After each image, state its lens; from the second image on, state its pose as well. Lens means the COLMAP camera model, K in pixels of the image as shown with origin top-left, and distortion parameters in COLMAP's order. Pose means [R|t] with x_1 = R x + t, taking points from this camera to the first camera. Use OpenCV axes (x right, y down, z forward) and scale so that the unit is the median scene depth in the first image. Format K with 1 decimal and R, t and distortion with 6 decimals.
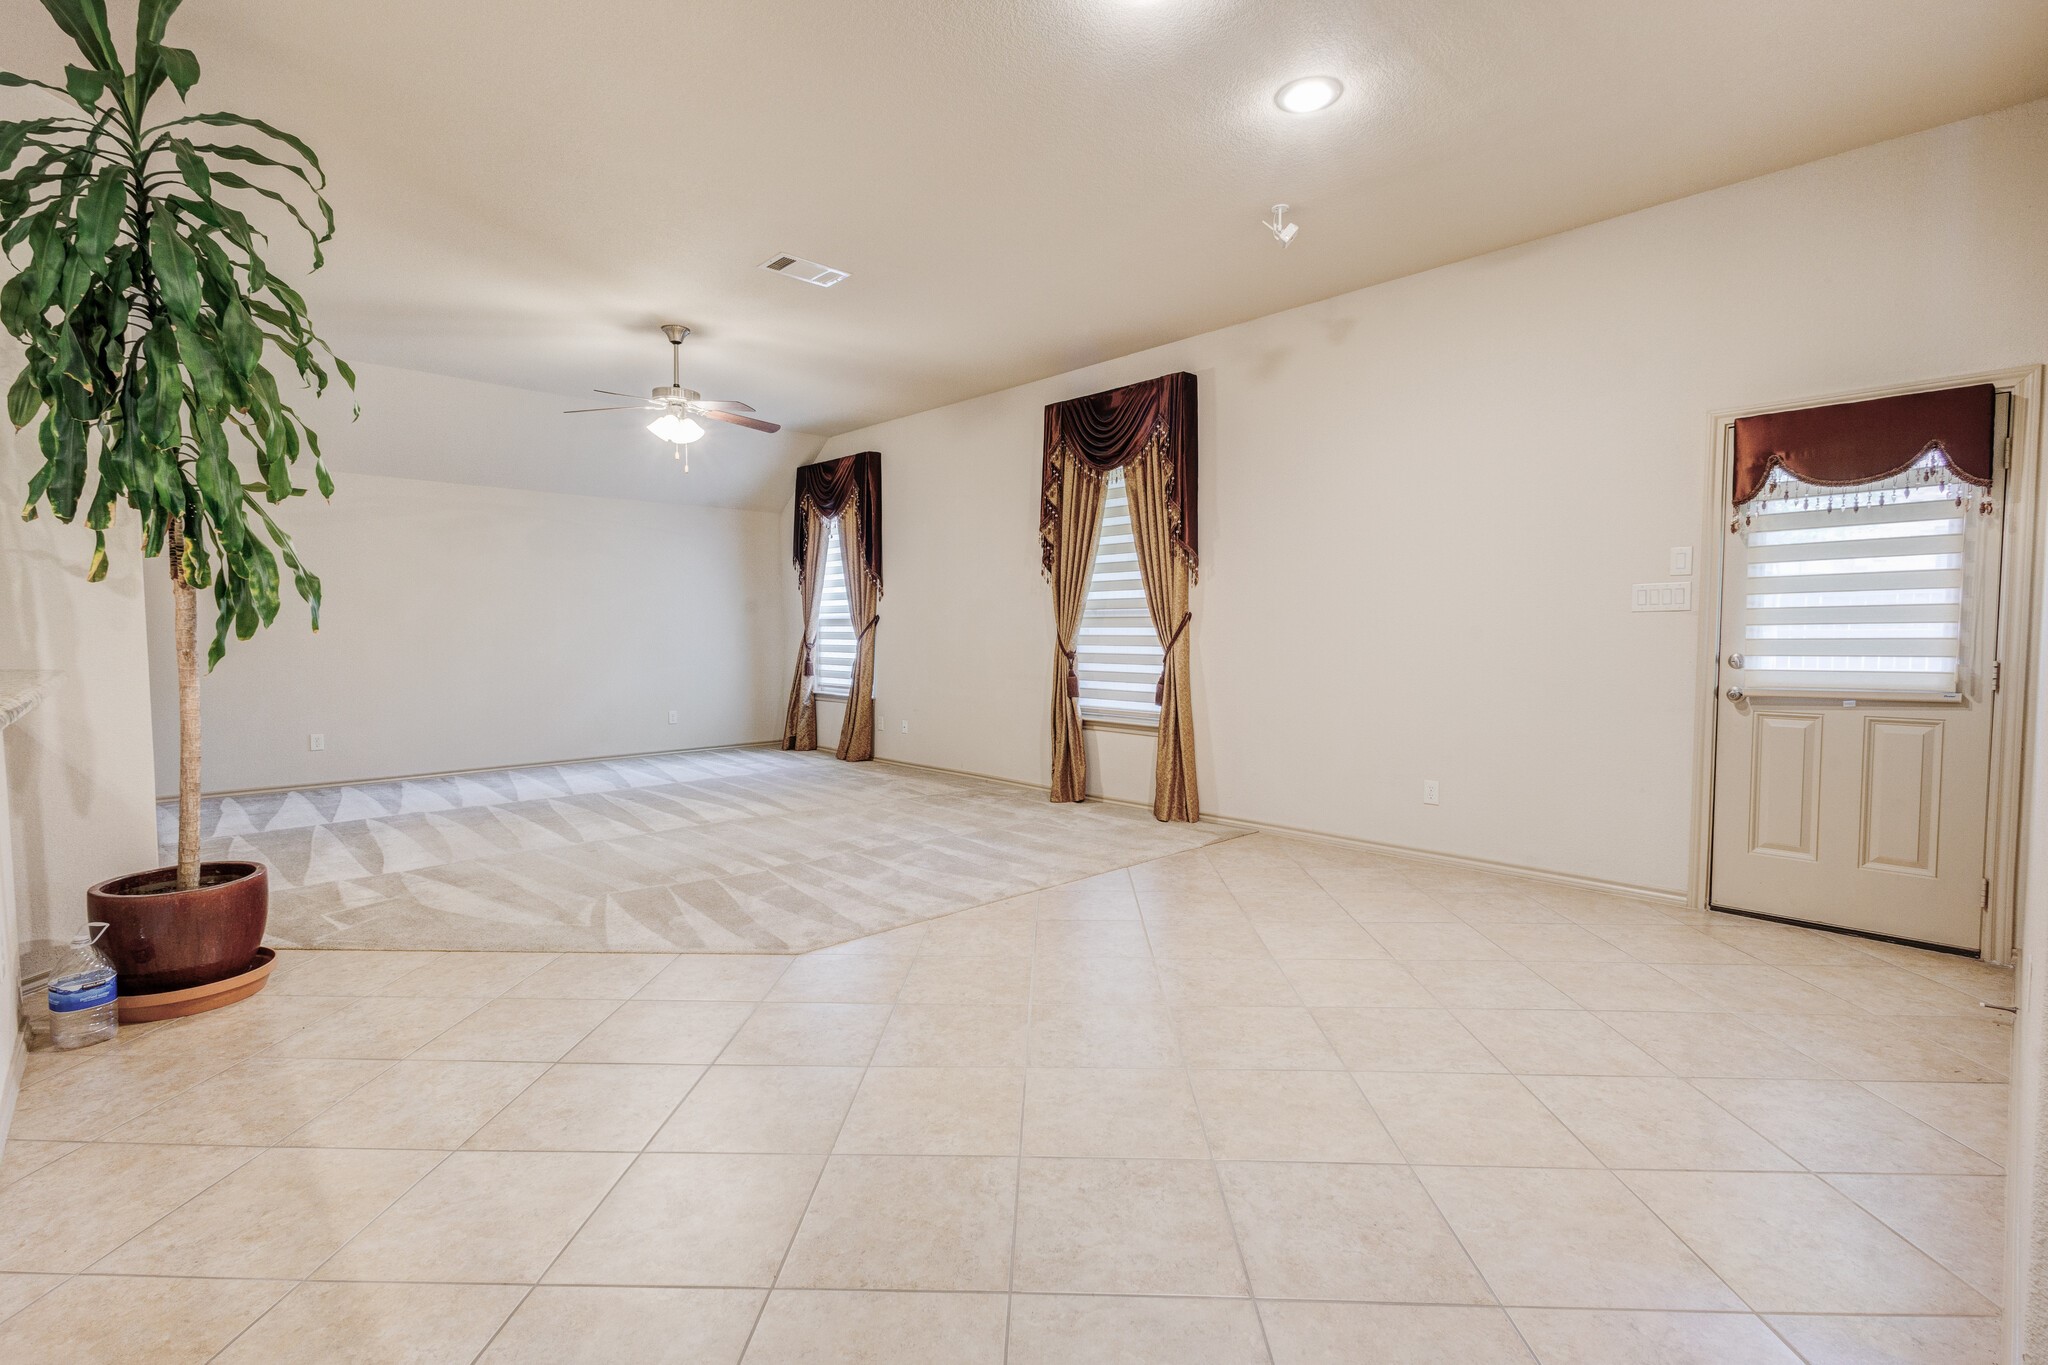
lens RADIAL K [[932.6, 0, 1026.4], [0, 932.6, 682.3], [0, 0, 1]] dist [0.004528, -0.000608]
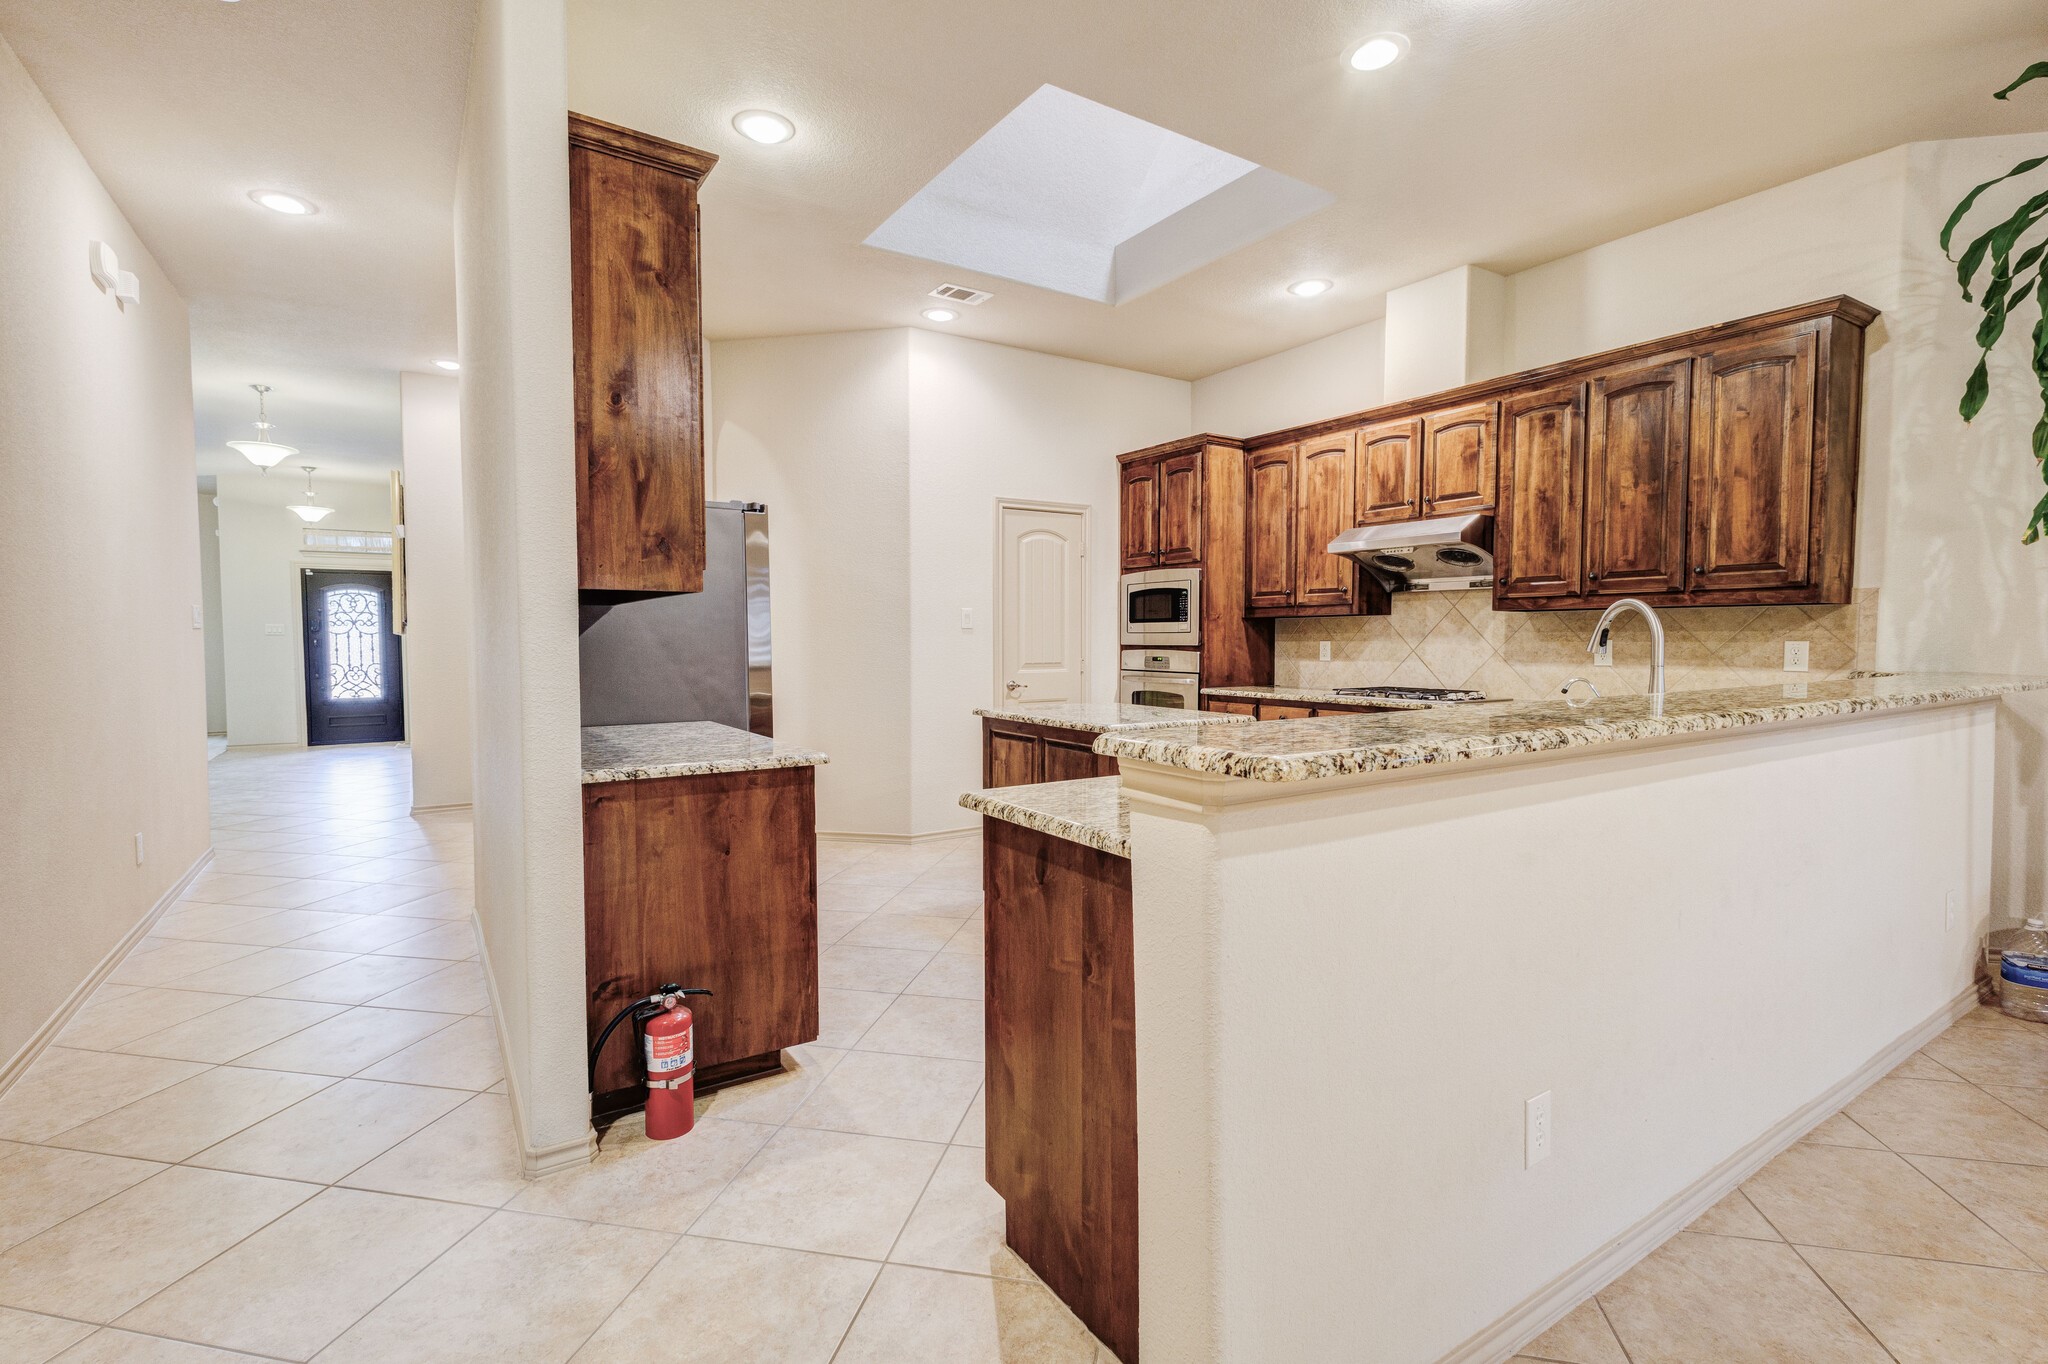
lens RADIAL K [[932.6, 0, 1026.4], [0, 932.6, 681.8], [0, 0, 1]] dist [0.004528, -0.000608]
pose [[-0.178090, 0.049191, -0.982784, 0.164707], [-0.051677, 0.996904, 0.059262, -0.006303], [0.982656, 0.061341, -0.174997, 0.012137]]
